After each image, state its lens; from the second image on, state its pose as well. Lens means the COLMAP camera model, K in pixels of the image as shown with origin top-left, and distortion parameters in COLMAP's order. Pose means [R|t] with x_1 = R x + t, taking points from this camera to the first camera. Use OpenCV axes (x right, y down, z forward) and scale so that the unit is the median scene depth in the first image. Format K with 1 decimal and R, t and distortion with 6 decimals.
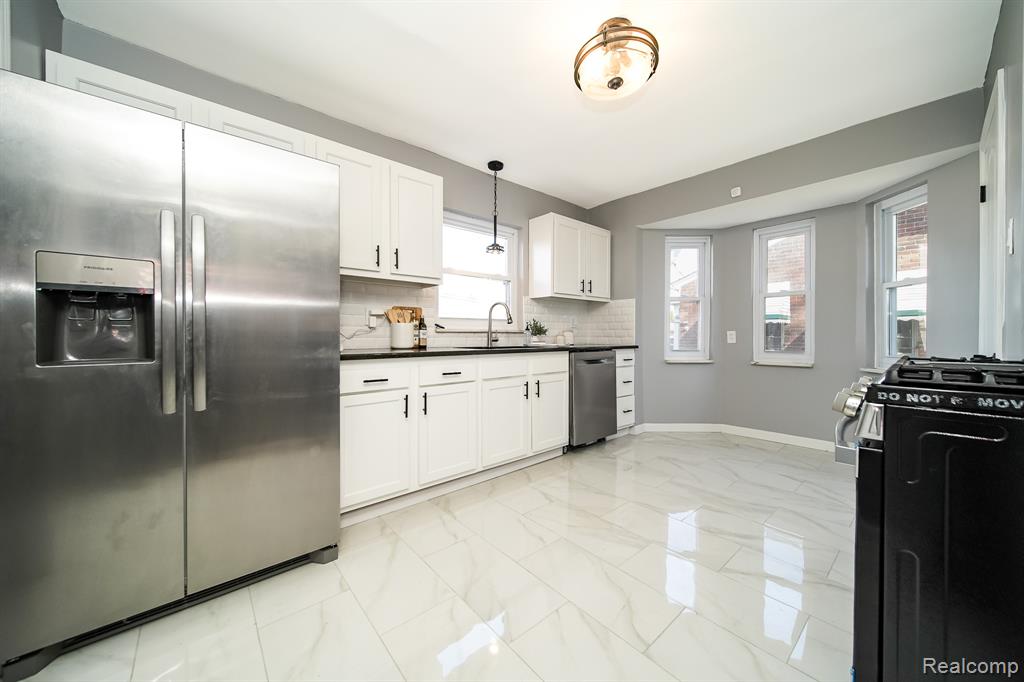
lens RADIAL K [[371.4, 0, 514.8], [0, 371.4, 337.8], [0, 0, 1]] dist [-0.000528, -0.000029]
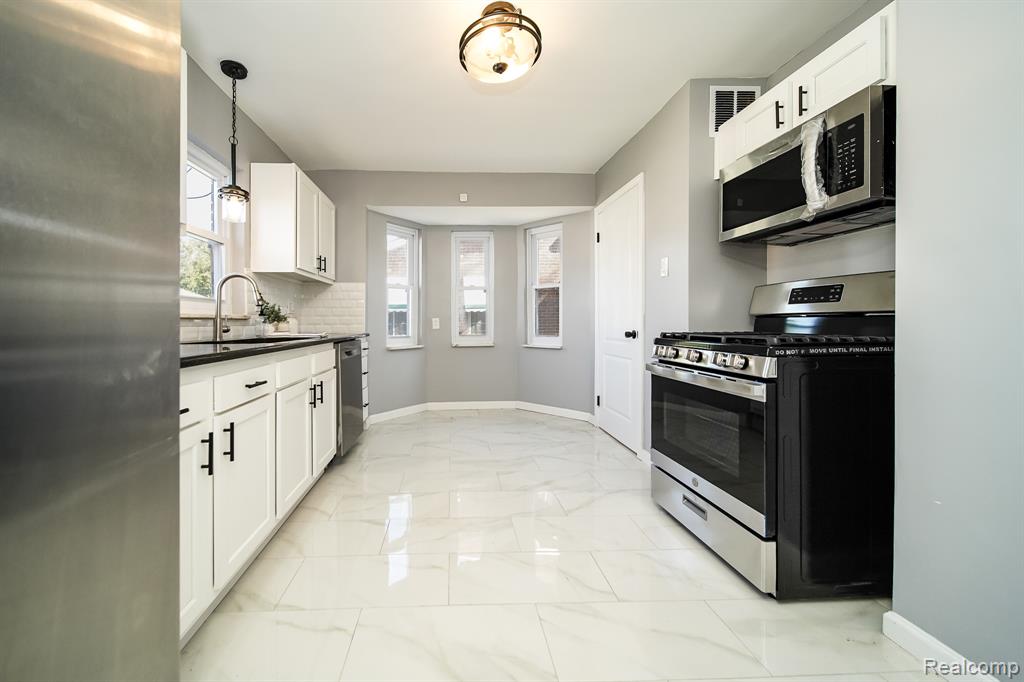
lens RADIAL K [[389.4, 0, 461.3], [0, 389.4, 323.3], [0, 0, 1]] dist [0.000216, 0.000004]
pose [[0.626007, -0.006925, 0.779787, -0.344335], [0.012577, 0.999920, -0.001217, -0.000513], [-0.779716, 0.010569, 0.626044, 0.245139]]
